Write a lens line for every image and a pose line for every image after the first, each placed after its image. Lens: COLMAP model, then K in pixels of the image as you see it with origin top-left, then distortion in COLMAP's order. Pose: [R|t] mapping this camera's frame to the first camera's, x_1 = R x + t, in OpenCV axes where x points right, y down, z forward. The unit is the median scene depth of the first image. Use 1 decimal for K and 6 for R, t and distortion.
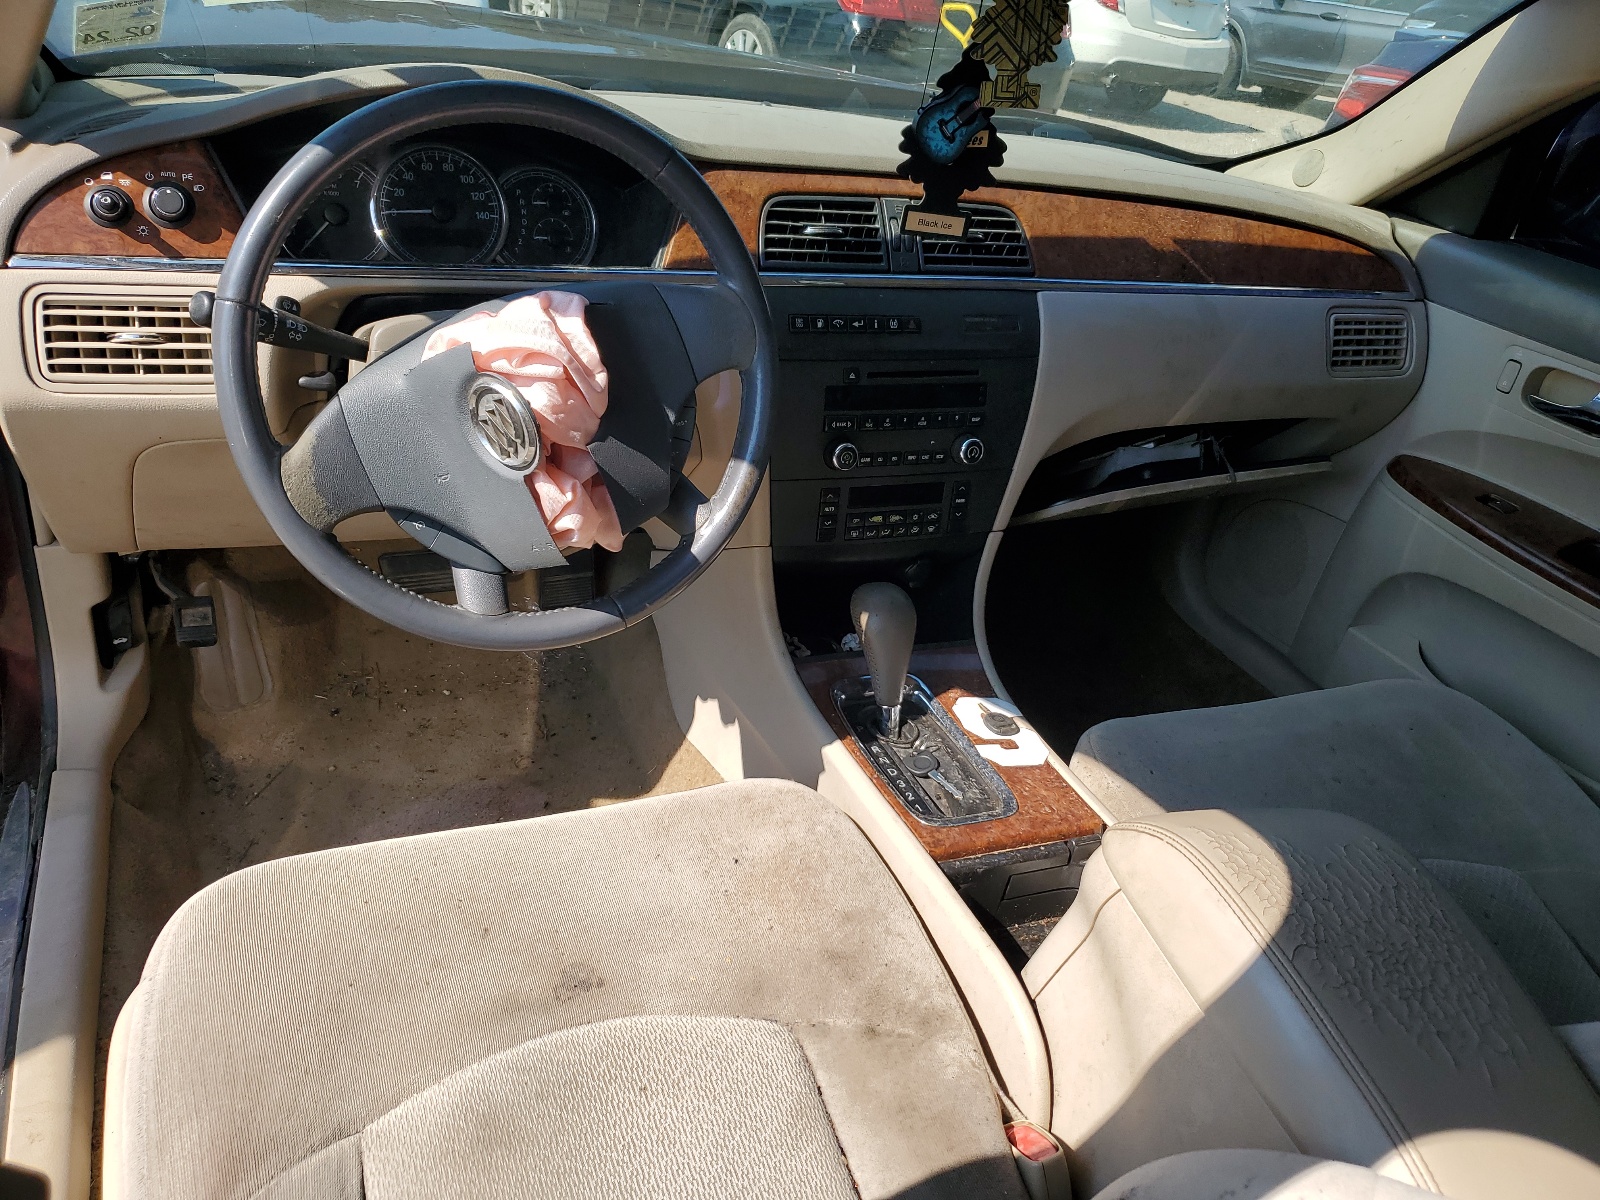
lens RADIAL K [[1256.4, 0, 800.0], [0, 1256.4, 600.0], [0, 0, 1]] dist [-0.003288, -0.003456]
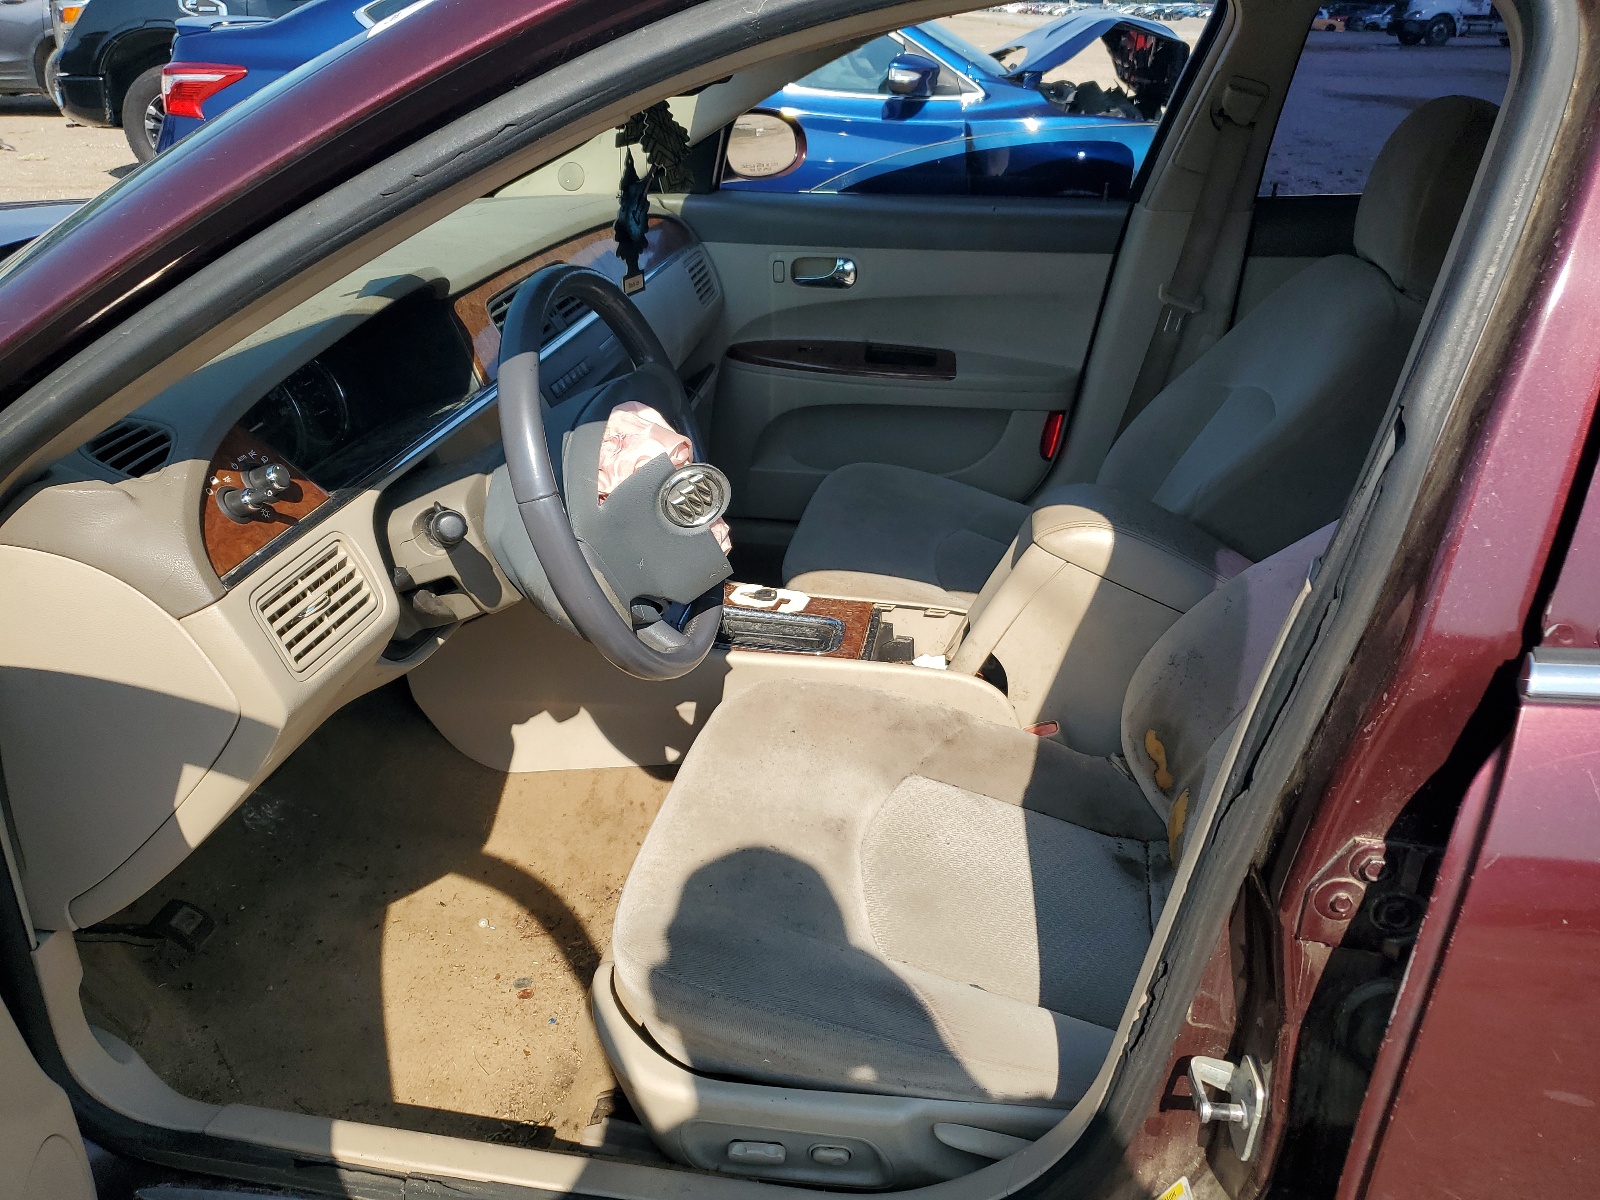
lens RADIAL K [[1256.4, 0, 800.0], [0, 1256.4, 600.0], [0, 0, 1]] dist [-0.003288, -0.003456]
pose [[0.573056, -0.473777, 0.668687, -0.925966], [0.445453, 0.864966, 0.231097, -0.250216], [-0.687879, 0.165437, 0.706720, -0.063378]]
